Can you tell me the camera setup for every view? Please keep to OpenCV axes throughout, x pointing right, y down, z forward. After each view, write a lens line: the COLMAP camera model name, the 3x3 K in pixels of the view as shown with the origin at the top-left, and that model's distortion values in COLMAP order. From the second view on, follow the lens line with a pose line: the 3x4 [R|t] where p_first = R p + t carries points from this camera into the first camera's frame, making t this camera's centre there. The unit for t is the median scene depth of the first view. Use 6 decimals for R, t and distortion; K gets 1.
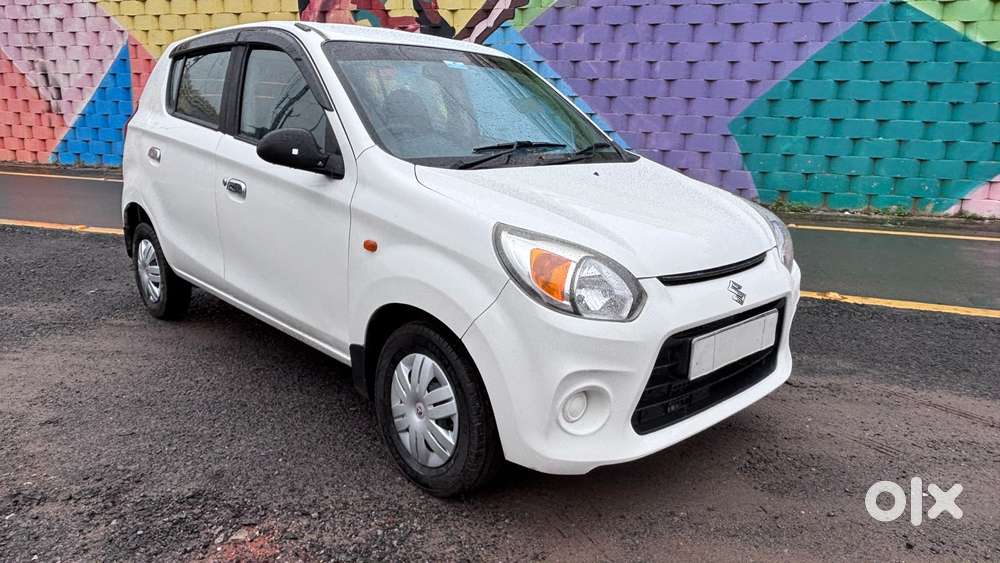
lens RADIAL K [[746.4, 0, 500.0], [0, 746.4, 281.5], [0, 0, 1]] dist [0.085329, -0.100010]
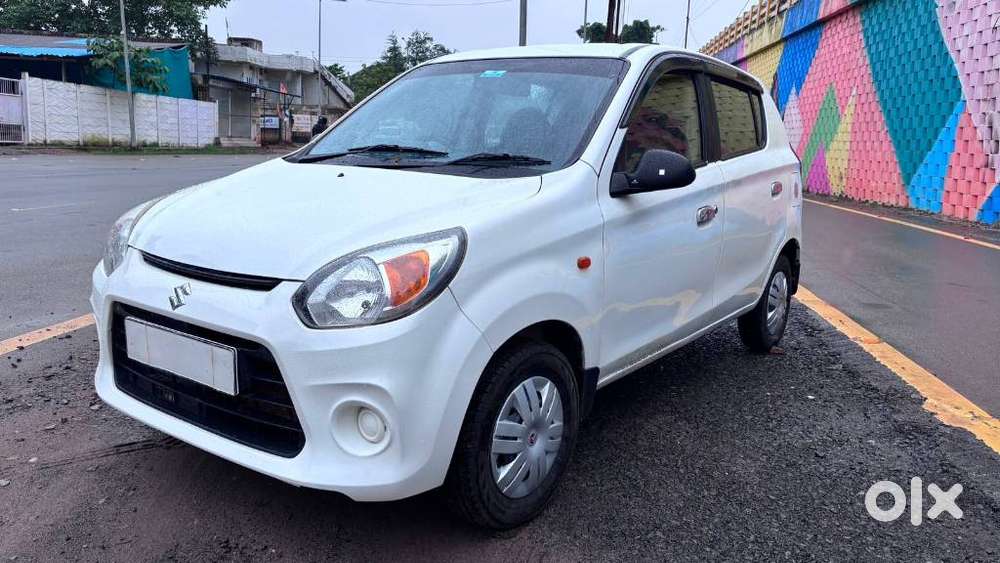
lens RADIAL K [[746.4, 0, 500.0], [0, 746.4, 281.5], [0, 0, 1]] dist [0.085329, -0.100010]
pose [[0.164733, 0.161226, -0.973072, 1.118773], [-0.248497, 0.961511, 0.117242, -0.179750], [0.954522, 0.222492, 0.198457, 1.062451]]
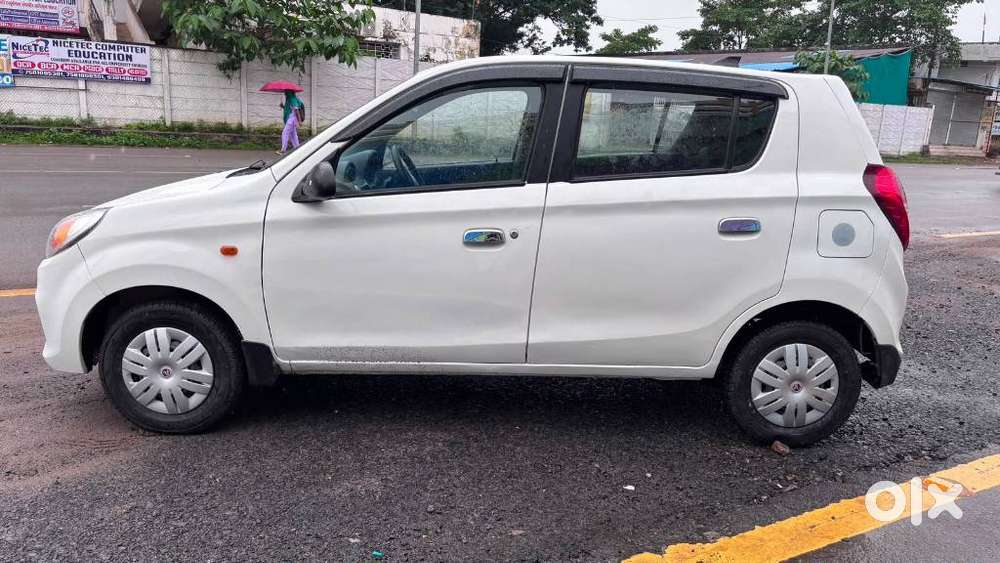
lens RADIAL K [[746.4, 0, 500.0], [0, 746.4, 281.5], [0, 0, 1]] dist [0.085329, -0.100010]
pose [[-0.682666, 0.101504, -0.723647, 0.797303], [-0.218975, 0.916379, 0.335112, -0.535563], [0.697150, 0.387230, -0.603353, 2.285345]]
